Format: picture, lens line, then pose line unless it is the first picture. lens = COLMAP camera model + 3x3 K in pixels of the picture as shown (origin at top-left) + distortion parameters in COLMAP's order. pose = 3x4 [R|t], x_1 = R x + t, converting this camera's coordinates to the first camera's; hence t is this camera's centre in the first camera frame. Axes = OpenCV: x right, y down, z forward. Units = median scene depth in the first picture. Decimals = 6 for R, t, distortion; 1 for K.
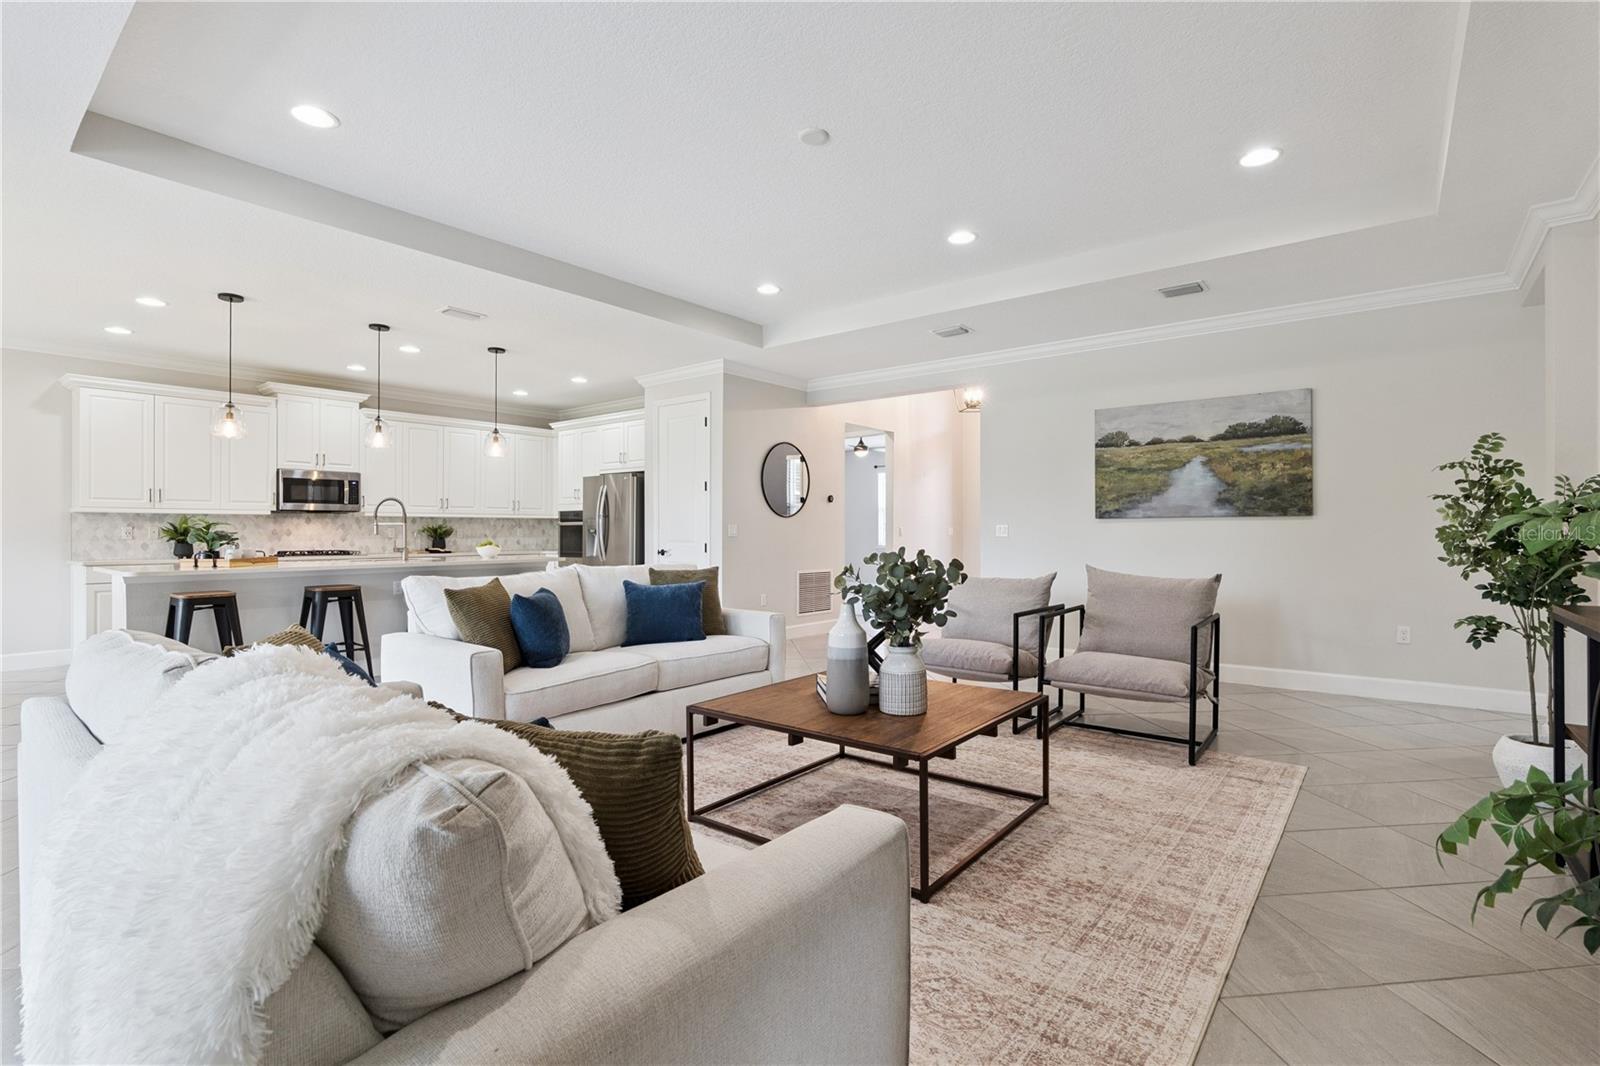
lens RADIAL K [[743.7, 0, 800.0], [0, 743.7, 533.0], [0, 0, 1]] dist [-0.021274, 0.005152]
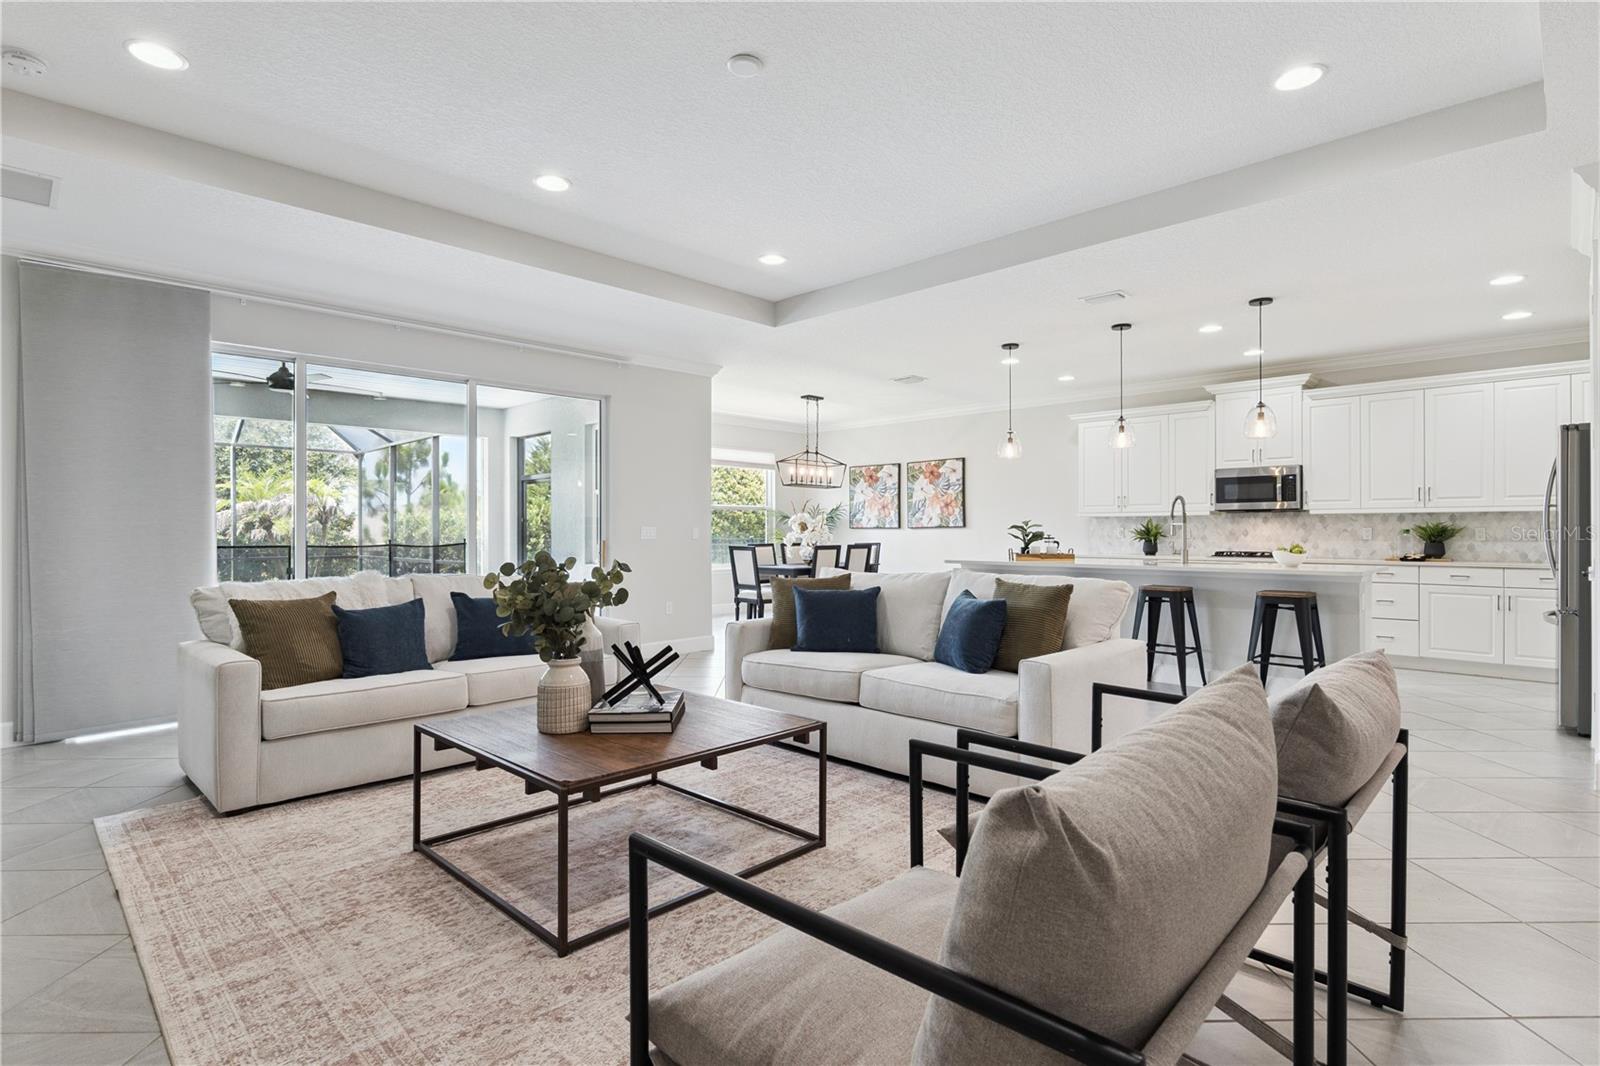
lens RADIAL K [[791.7, 0, 800.0], [0, 791.7, 533.0], [0, 0, 1]] dist [-0.003334, 0.000240]
pose [[-0.100341, 0.004106, -0.994945, 0.479024], [-0.002337, 0.999988, 0.004362, -0.004001], [0.994950, 0.002763, -0.100331, 0.611540]]
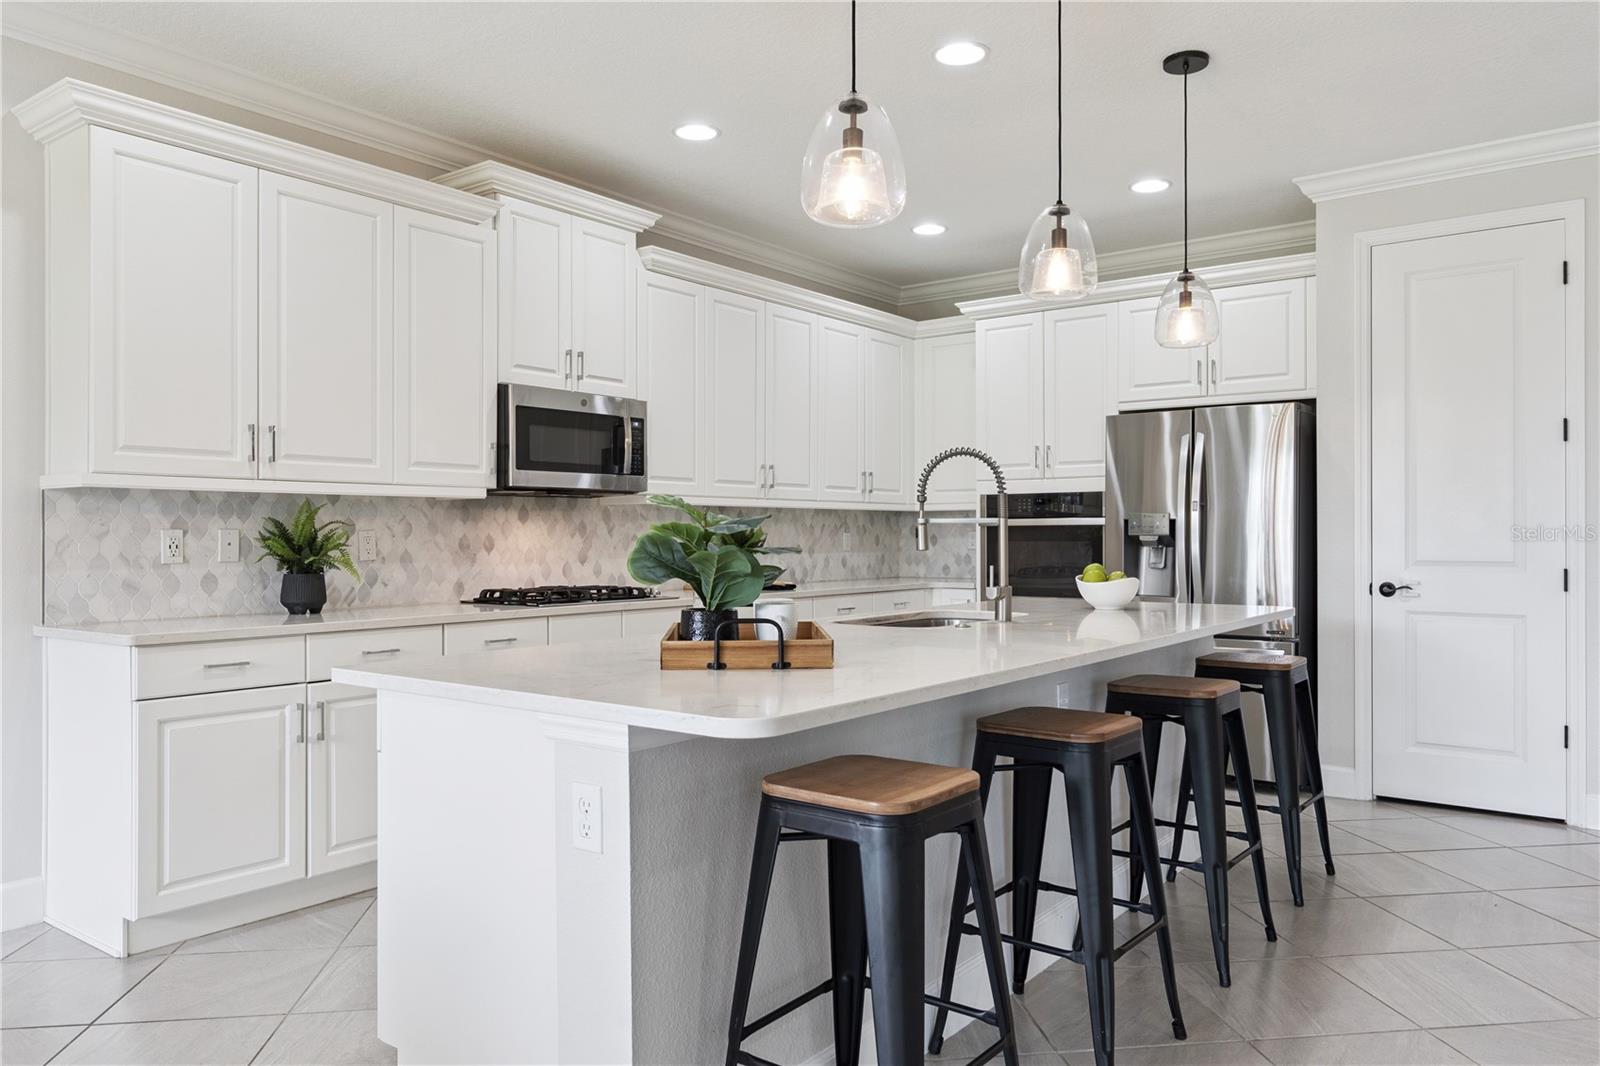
lens RADIAL K [[1113.6, 0, 800.0], [0, 1113.6, 533.0], [0, 0, 1]] dist [-0.002562, -0.002861]
pose [[0.999661, -0.001408, 0.026006, -0.634722], [0.001542, 0.999986, -0.005127, -0.003633], [-0.025998, 0.005165, 0.999649, 0.447927]]
